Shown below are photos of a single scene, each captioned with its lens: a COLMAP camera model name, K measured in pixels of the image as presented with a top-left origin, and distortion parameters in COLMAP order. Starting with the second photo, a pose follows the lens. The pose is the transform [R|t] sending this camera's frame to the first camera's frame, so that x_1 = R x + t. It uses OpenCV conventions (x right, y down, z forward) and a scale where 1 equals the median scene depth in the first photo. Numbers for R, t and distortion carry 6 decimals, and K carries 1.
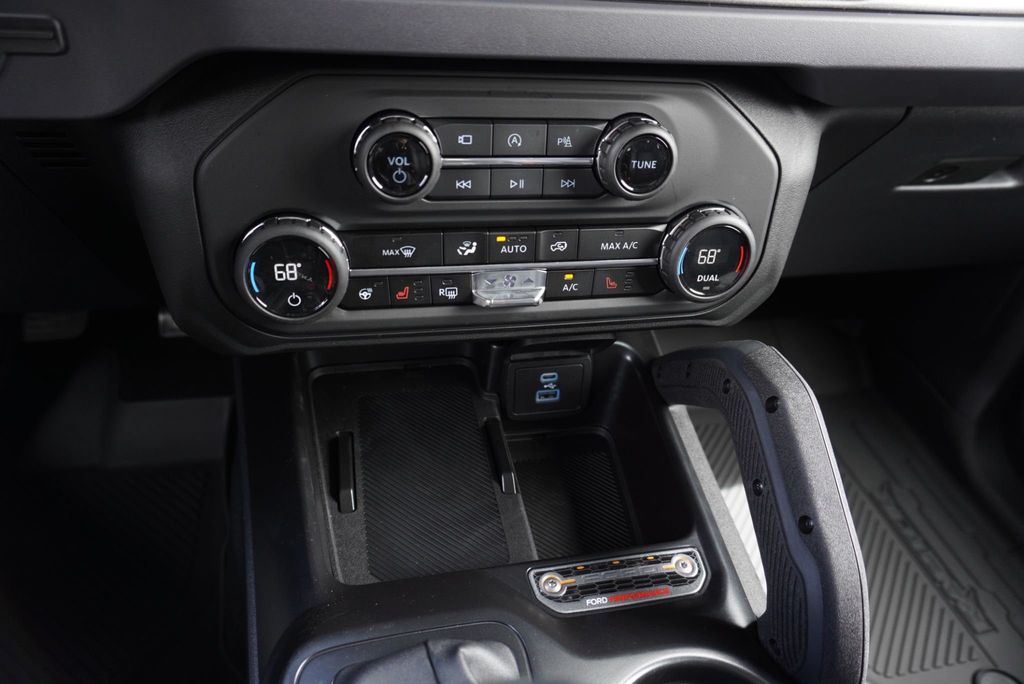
lens RADIAL K [[697.1, 0, 512.0], [0, 697.1, 342.0], [0, 0, 1]] dist [-0.043901, 0.036071]
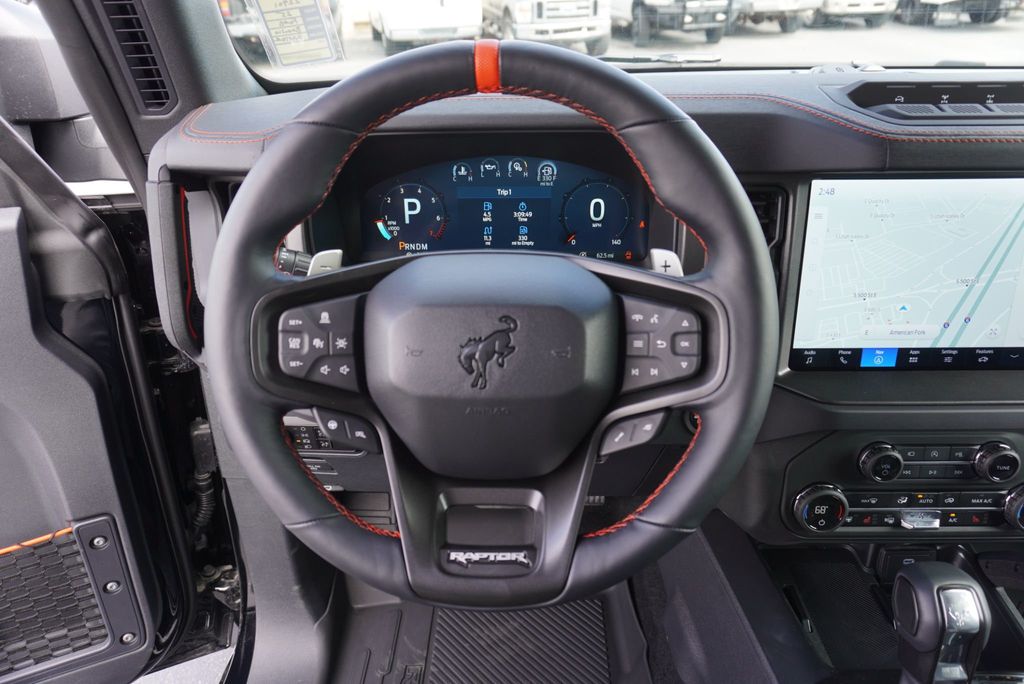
lens RADIAL K [[693.6, 0, 512.4], [0, 693.6, 349.3], [0, 0, 1]] dist [-0.017178, 0.003260]
pose [[0.970649, 0.012697, -0.240166, -0.675323], [-0.057185, 0.982150, -0.179195, -0.136900], [0.233603, 0.187669, 0.954049, -1.243174]]
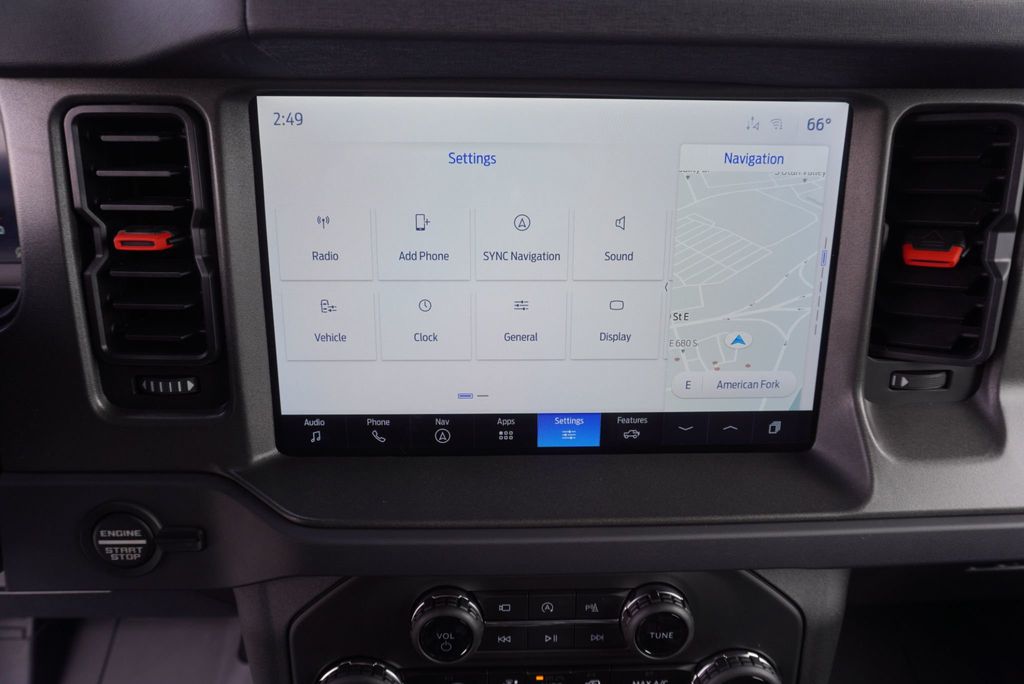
lens RADIAL K [[701.4, 0, 510.4], [0, 701.4, 351.8], [0, 0, 1]] dist [-0.043574, 0.040257]
pose [[0.982535, 0.003165, -0.186049, 0.143473], [-0.046937, 0.971739, -0.231344, -0.389914], [0.180059, 0.236036, 0.954917, -0.209611]]
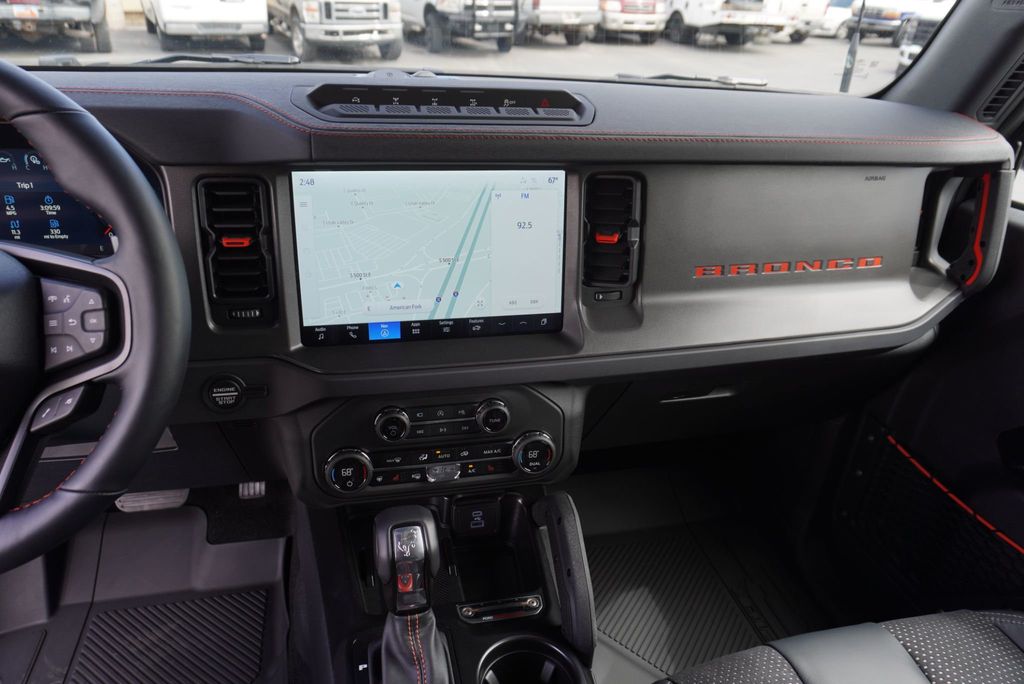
lens RADIAL K [[701.4, 0, 510.4], [0, 701.4, 351.8], [0, 0, 1]] dist [-0.043574, 0.040257]
pose [[0.999025, -0.044103, 0.002087, 0.225598], [0.043722, 0.981590, -0.185926, -0.032279], [0.006151, 0.185836, 0.982562, -1.292108]]
